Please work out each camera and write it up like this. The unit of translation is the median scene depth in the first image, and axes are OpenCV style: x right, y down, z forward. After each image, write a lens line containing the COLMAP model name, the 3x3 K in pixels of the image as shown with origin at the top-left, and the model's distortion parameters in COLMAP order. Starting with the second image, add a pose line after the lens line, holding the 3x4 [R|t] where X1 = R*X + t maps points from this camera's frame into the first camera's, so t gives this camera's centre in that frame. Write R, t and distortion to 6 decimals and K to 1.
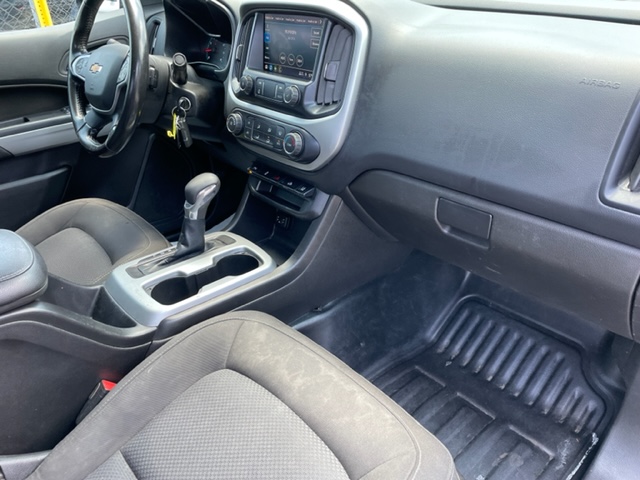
lens RADIAL K [[487.0, 0, 325.2], [0, 487.0, 246.4], [0, 0, 1]] dist [0.078985, -0.106727]
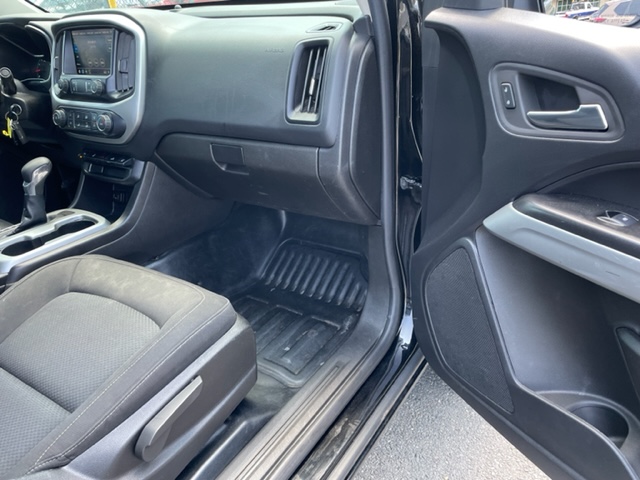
lens RADIAL K [[487.0, 0, 328.5], [0, 487.0, 250.2], [0, 0, 1]] dist [0.078985, -0.106727]
pose [[0.967544, -0.152649, 0.201389, 0.182437], [0.162764, 0.986059, -0.034565, 0.248637], [-0.193305, 0.066222, 0.978901, -0.356929]]
